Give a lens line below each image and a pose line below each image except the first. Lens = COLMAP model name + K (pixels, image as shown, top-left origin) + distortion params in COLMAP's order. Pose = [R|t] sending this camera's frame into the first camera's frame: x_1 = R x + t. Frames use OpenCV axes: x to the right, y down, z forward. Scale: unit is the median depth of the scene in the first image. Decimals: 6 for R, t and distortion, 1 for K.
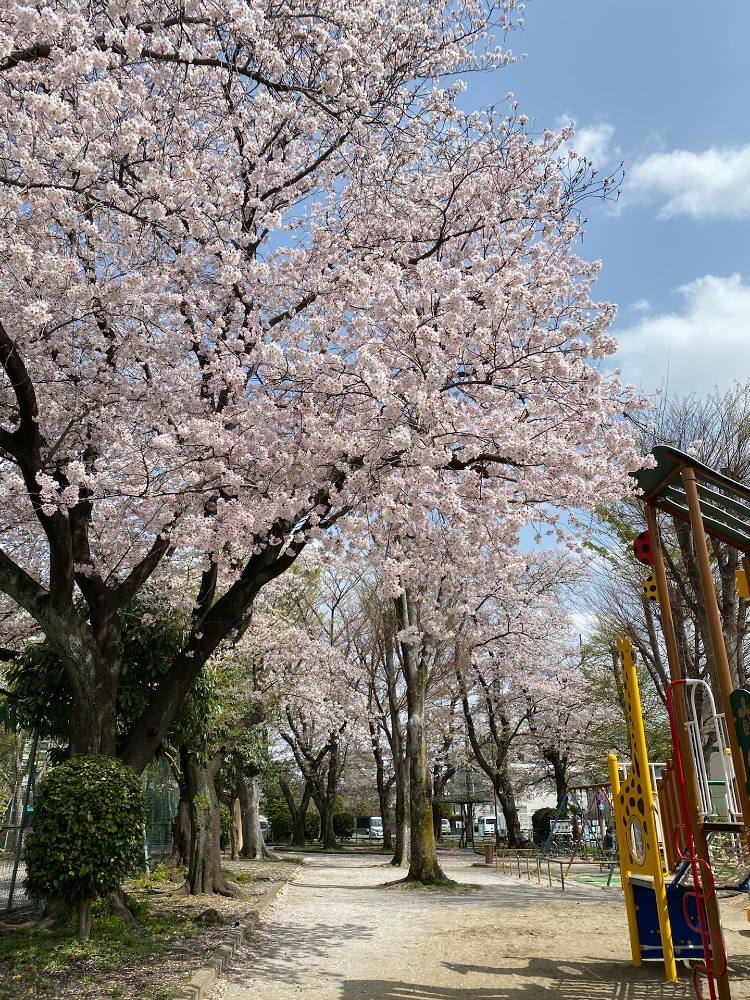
lens RADIAL K [[751.0, 0, 373.7], [0, 751.0, 500.6], [0, 0, 1]] dist [-0.002436, -0.004258]
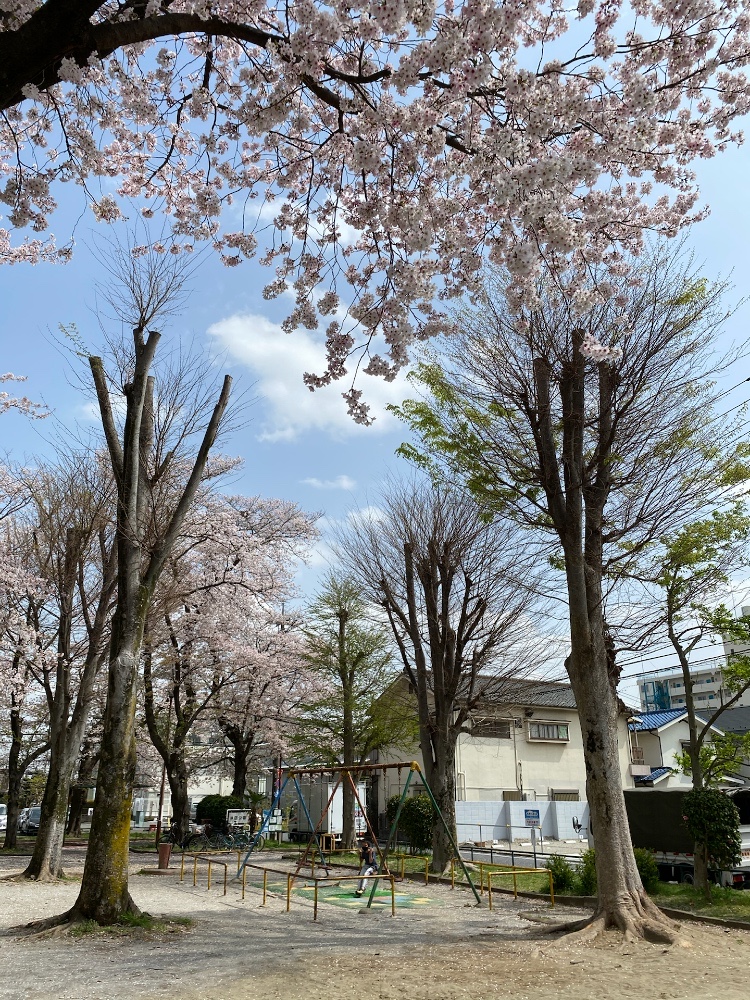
lens RADIAL K [[751.0, 0, 375.7], [0, 751.0, 498.3], [0, 0, 1]] dist [-0.002436, -0.004258]
pose [[0.897446, 0.164282, 0.409391, -0.017889], [-0.170406, 0.985134, -0.021763, 0.069658], [-0.406880, -0.050231, 0.912099, 0.176740]]
